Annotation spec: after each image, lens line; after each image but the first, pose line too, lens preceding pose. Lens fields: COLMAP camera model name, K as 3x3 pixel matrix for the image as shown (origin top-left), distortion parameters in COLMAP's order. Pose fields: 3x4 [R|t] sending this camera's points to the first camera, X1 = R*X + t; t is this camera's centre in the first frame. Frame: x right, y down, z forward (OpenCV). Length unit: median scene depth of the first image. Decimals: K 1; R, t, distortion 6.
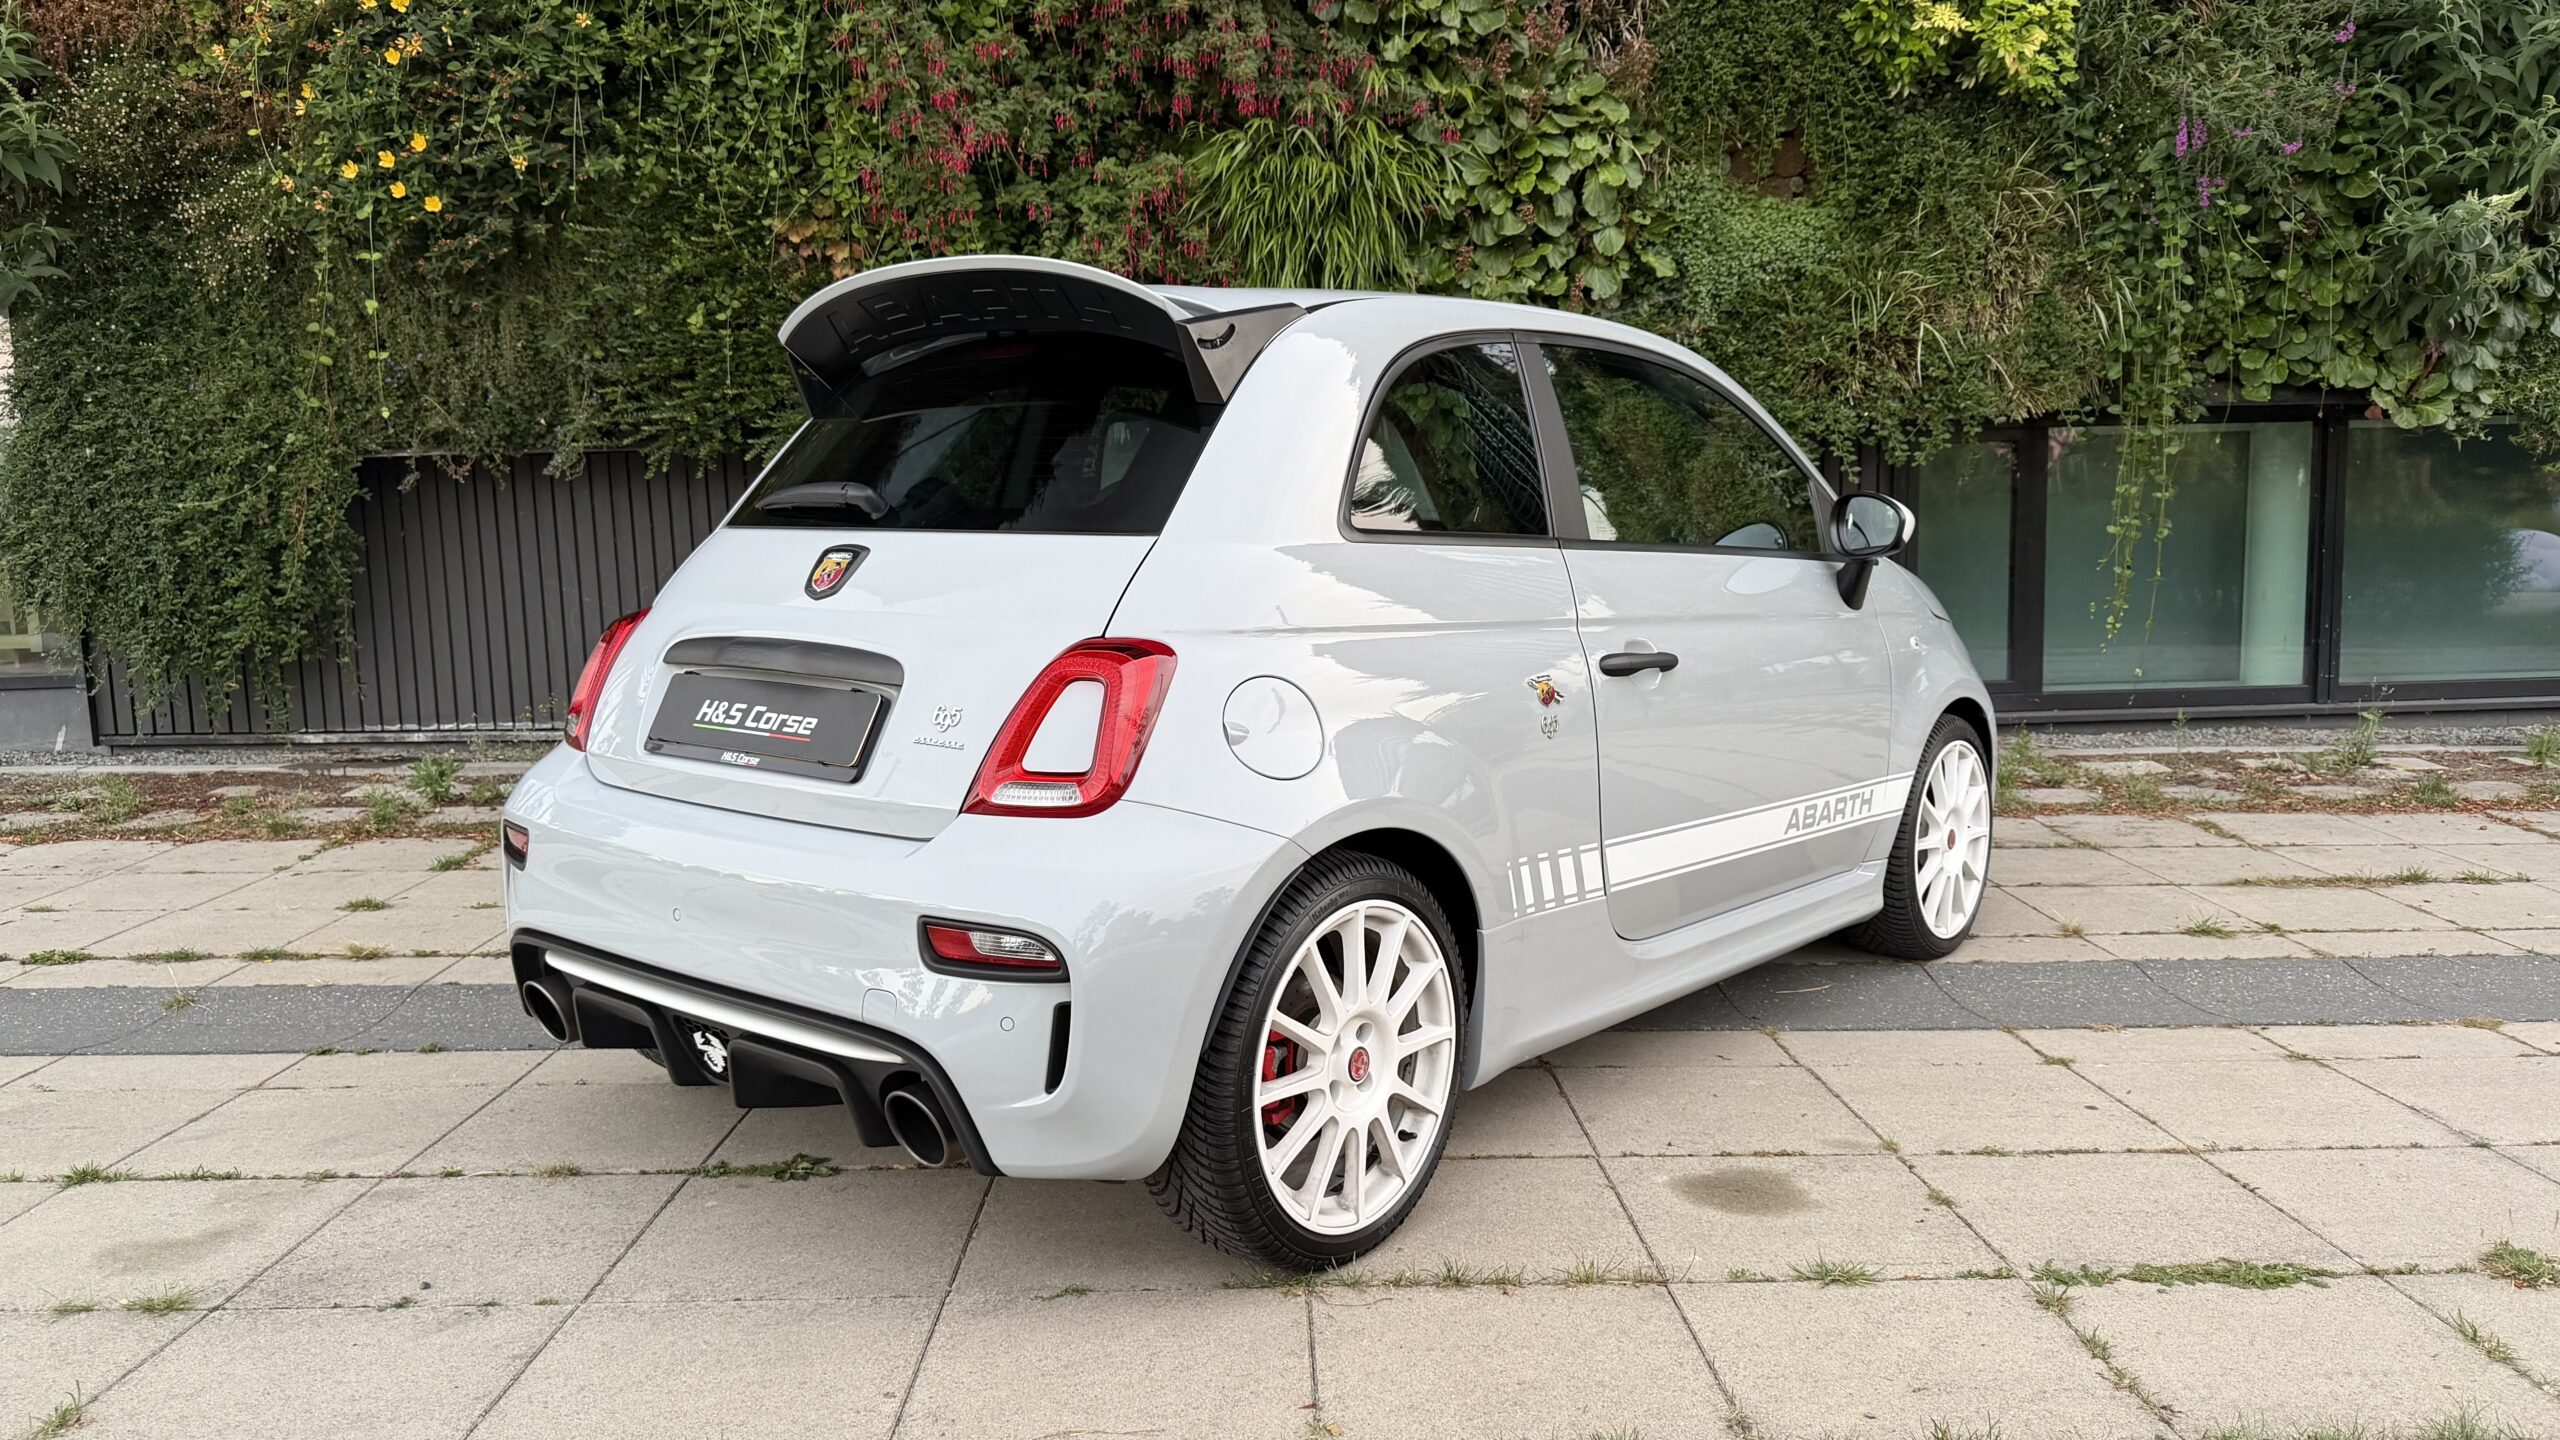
lens RADIAL K [[1778.1, 0, 1278.0], [0, 1778.1, 726.8], [0, 0, 1]] dist [-0.001235, -0.008024]
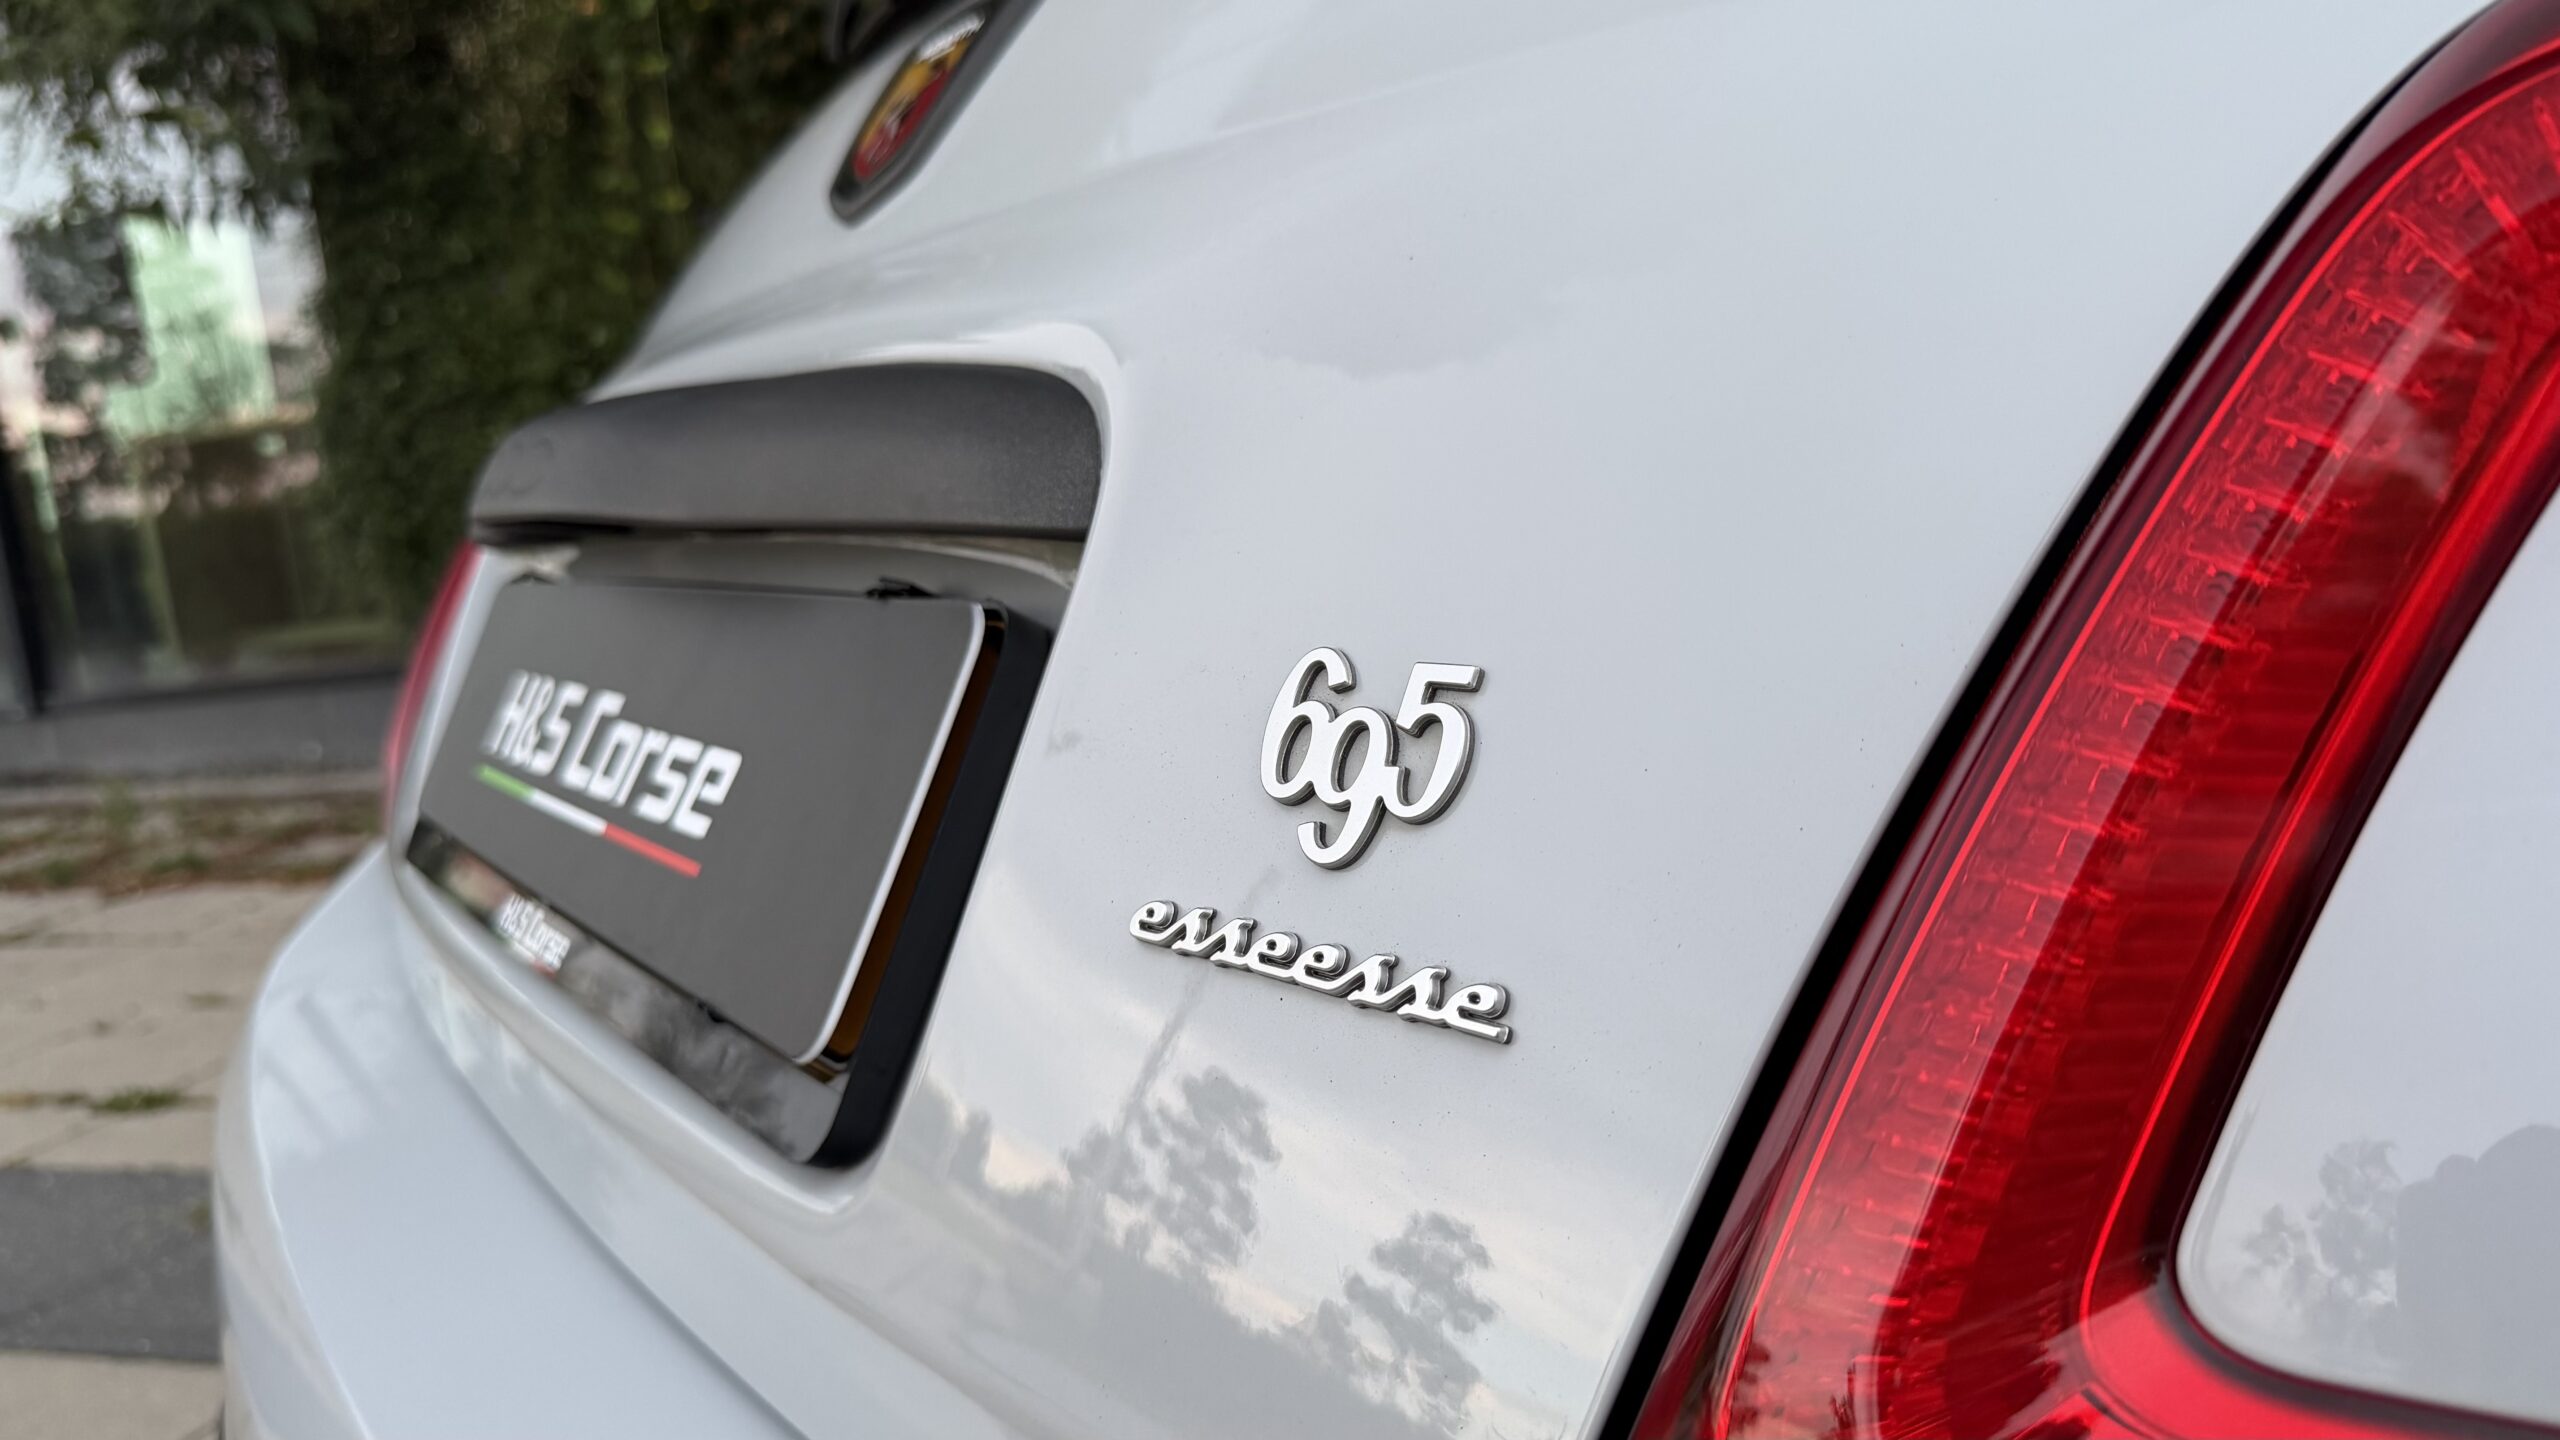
lens RADIAL K [[1773.8, 0, 1280.0], [0, 1773.8, 720.0], [0, 0, 1]] dist [-0.003542, -0.005104]
pose [[0.954553, -0.045163, -0.294600, -0.063338], [0.056555, 0.997941, 0.030261, -0.004399], [0.292627, -0.045546, 0.955141, 0.356162]]
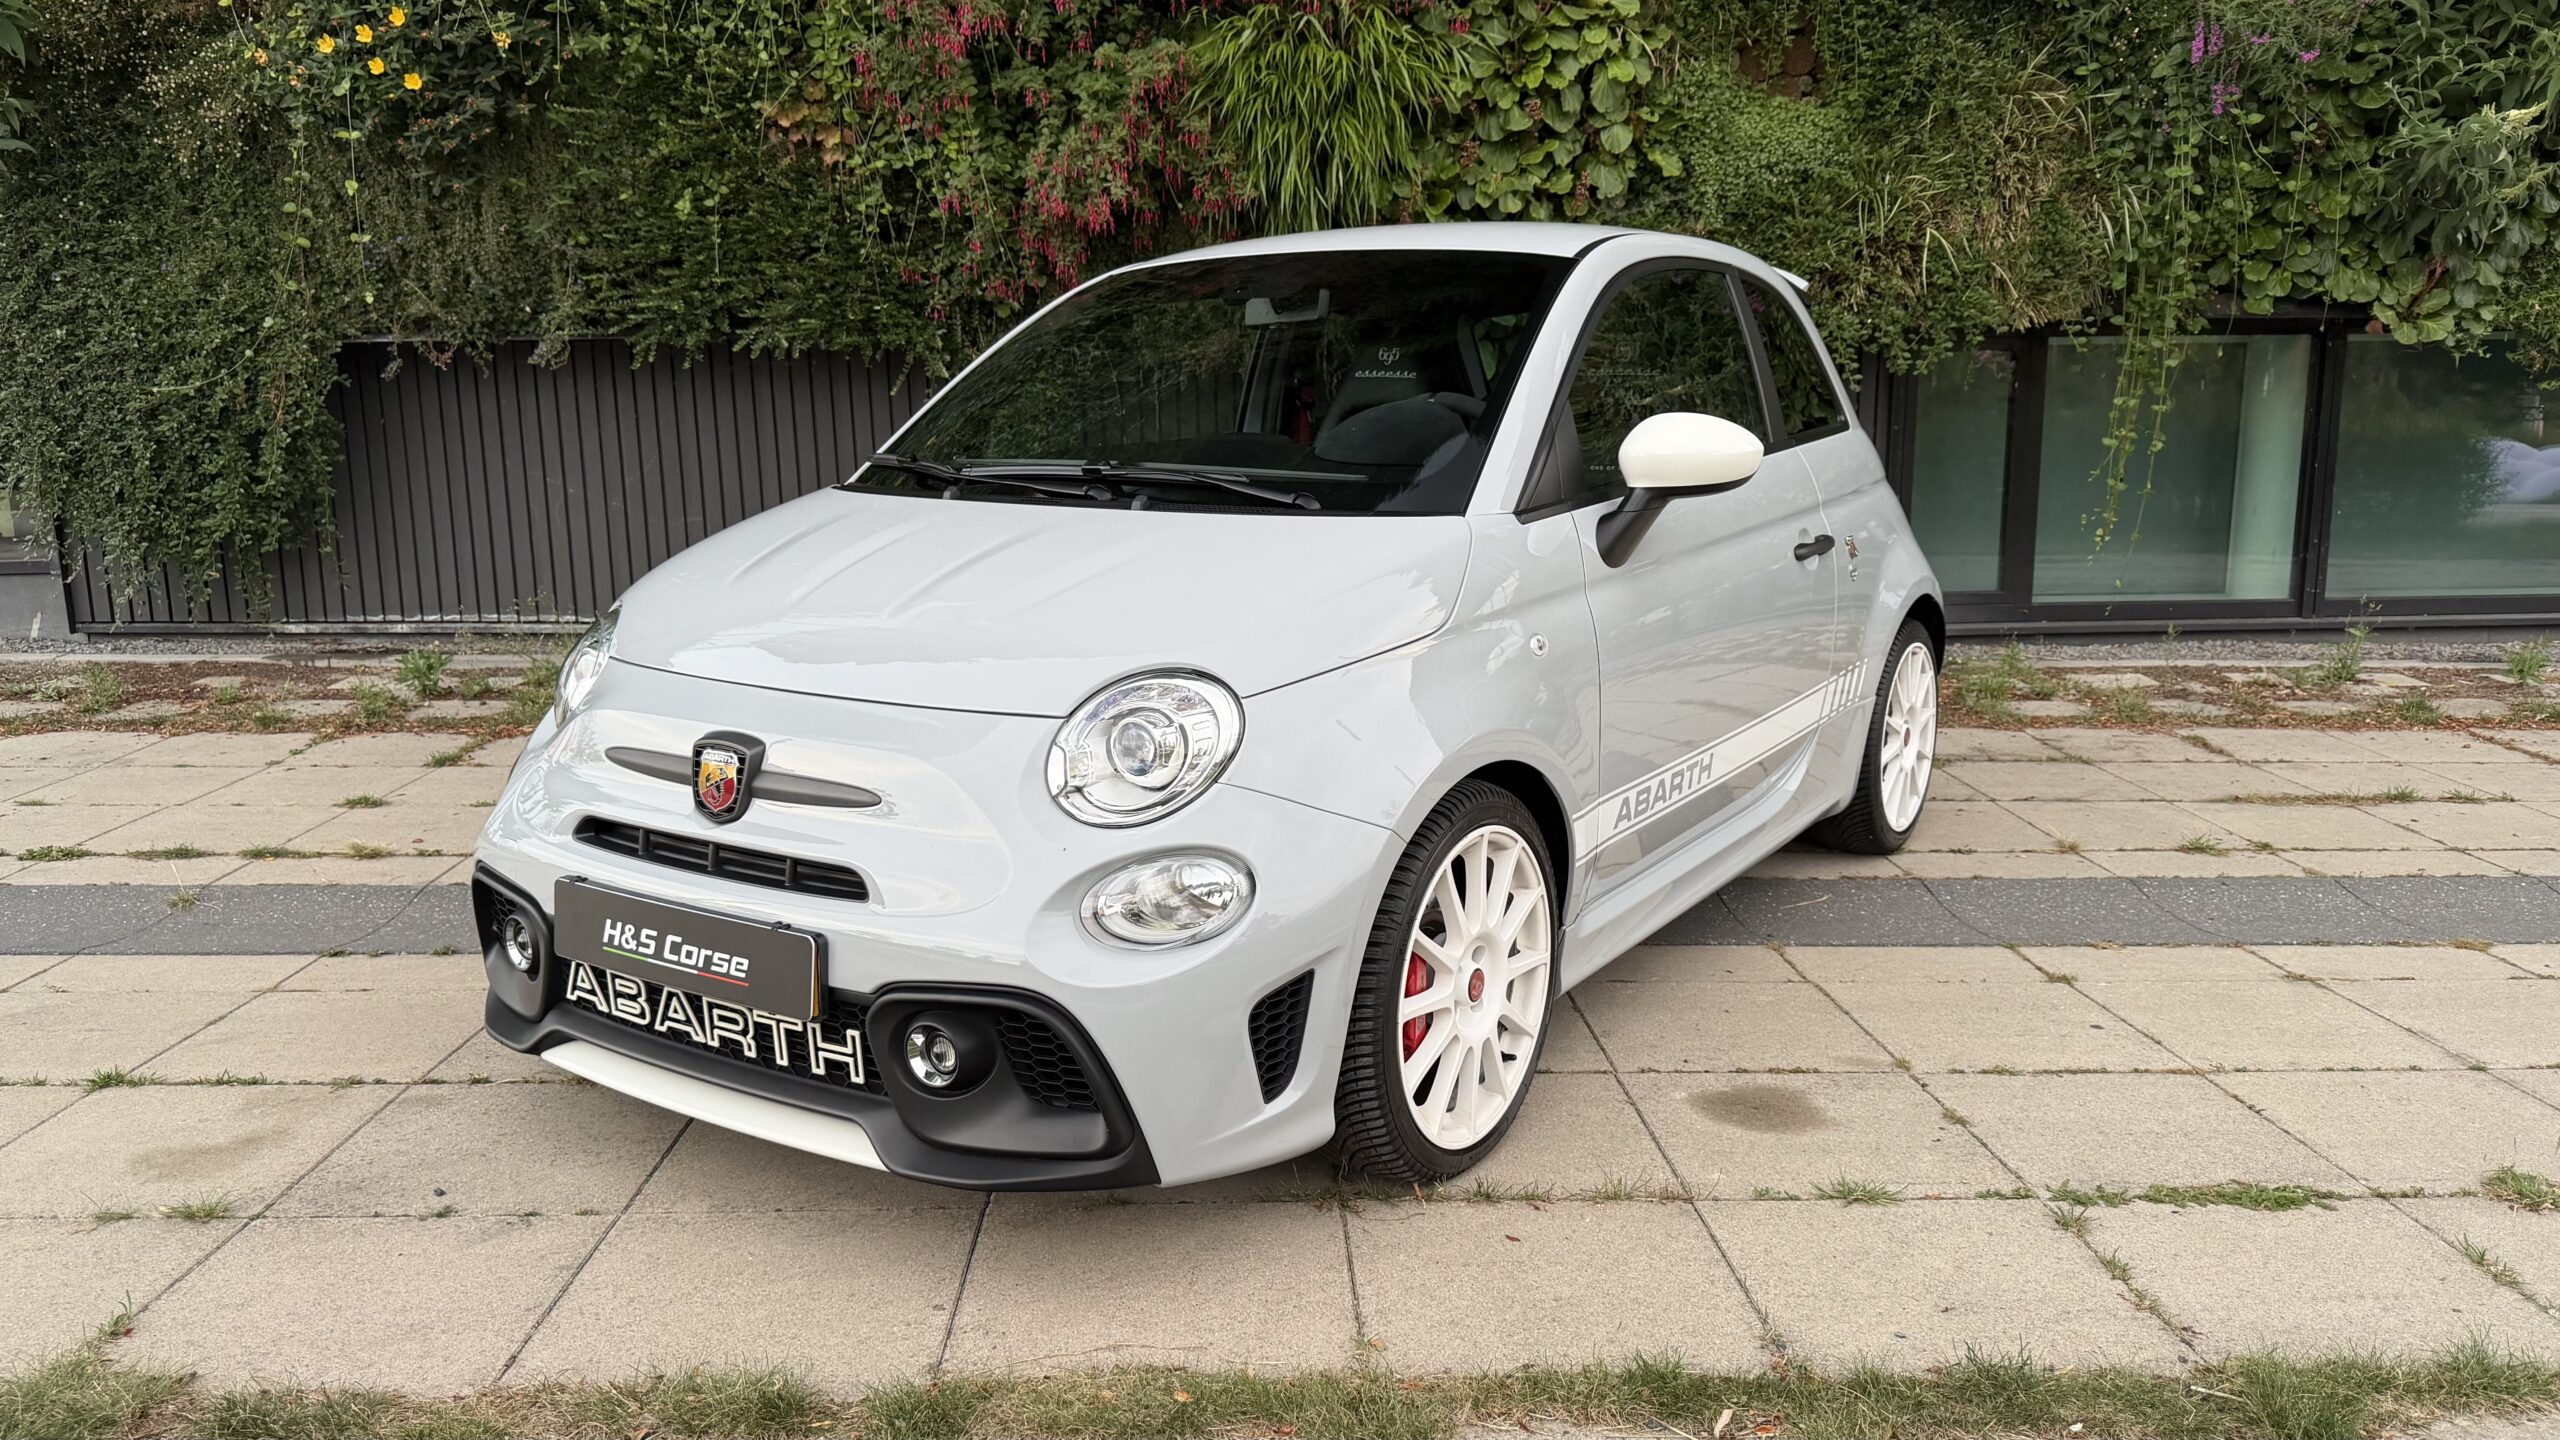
lens RADIAL K [[1778.1, 0, 1278.0], [0, 1778.1, 726.8], [0, 0, 1]] dist [-0.001235, -0.008024]
pose [[0.999790, 0.011314, 0.017103, -0.013994], [-0.012327, 0.998101, 0.060356, -0.005875], [-0.016388, -0.060554, 0.998030, 0.001285]]
